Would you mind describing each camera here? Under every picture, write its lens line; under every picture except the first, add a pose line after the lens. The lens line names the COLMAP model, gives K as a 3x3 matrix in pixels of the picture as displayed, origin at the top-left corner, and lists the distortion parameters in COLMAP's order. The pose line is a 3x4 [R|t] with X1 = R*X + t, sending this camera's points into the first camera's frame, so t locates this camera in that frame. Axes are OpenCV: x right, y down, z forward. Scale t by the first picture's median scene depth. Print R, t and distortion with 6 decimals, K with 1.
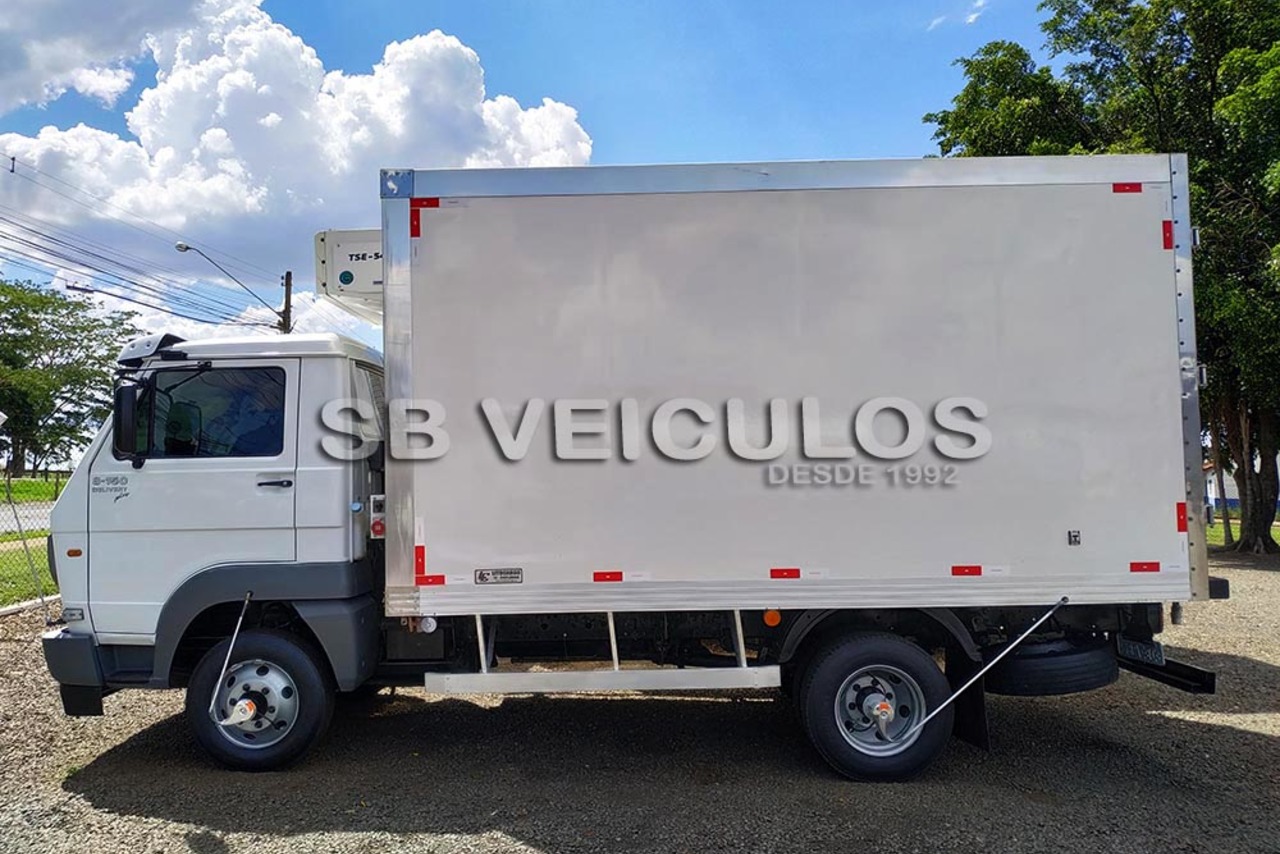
lens RADIAL K [[882.8, 0, 640.0], [0, 882.8, 427.0], [0, 0, 1]] dist [0.003671, 0.000661]
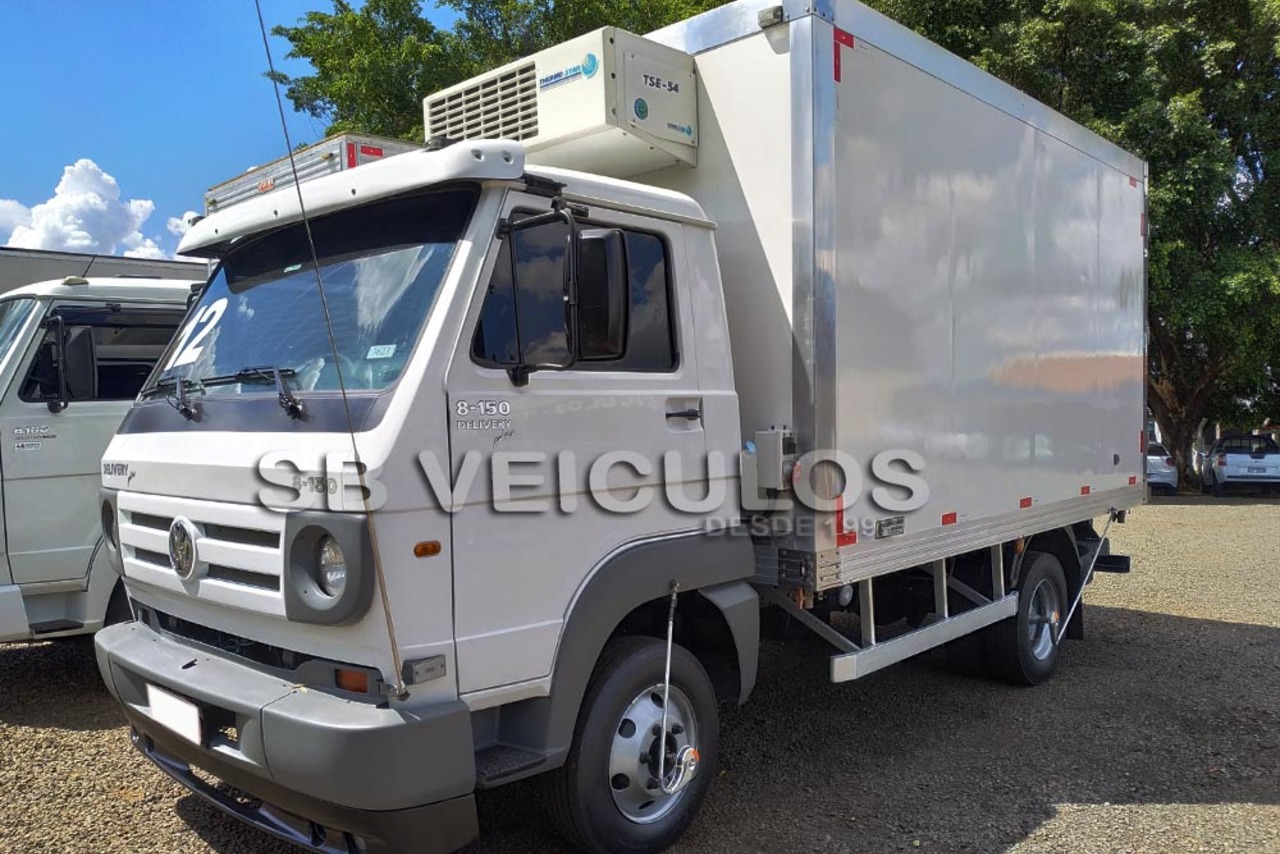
lens RADIAL K [[919.5, 0, 639.5], [0, 919.5, 441.6], [0, 0, 1]] dist [-0.004069, -0.001656]
pose [[0.729999, -0.017113, 0.683234, -0.910325], [-0.033246, 0.997614, 0.060509, 0.044871], [-0.682639, -0.066886, 0.727688, 0.536343]]
